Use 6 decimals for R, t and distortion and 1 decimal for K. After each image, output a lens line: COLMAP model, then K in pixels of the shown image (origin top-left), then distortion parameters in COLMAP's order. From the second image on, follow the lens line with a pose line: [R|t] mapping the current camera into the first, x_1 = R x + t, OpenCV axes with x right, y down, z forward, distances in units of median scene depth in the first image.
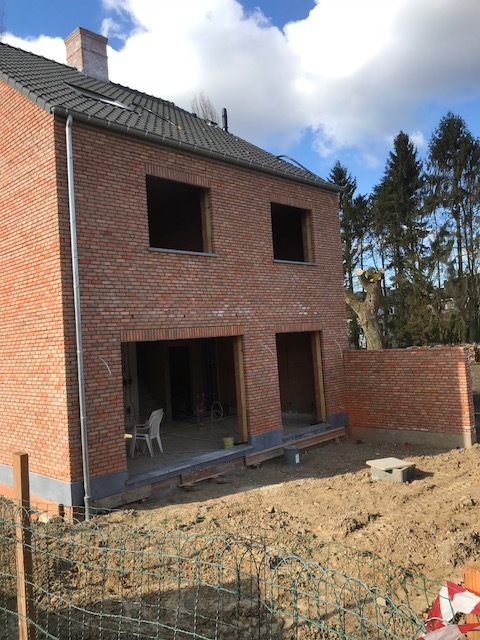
lens RADIAL K [[518.4, 0, 240.0], [0, 518.4, 320.0], [0, 0, 1]] dist [0.087326, -0.003020]
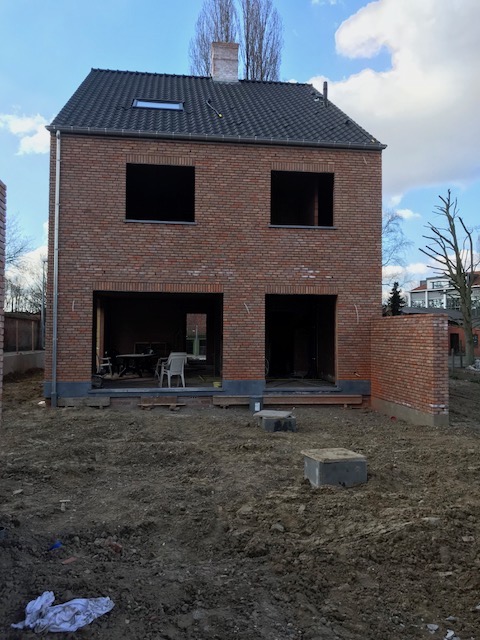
lens RADIAL K [[518.4, 0, 240.0], [0, 518.4, 320.0], [0, 0, 1]] dist [0.087326, -0.003020]
pose [[0.786020, 0.054659, -0.615780, 0.780199], [-0.035723, 0.998435, 0.043026, 0.040130], [0.617169, -0.011822, 0.786742, 0.130909]]
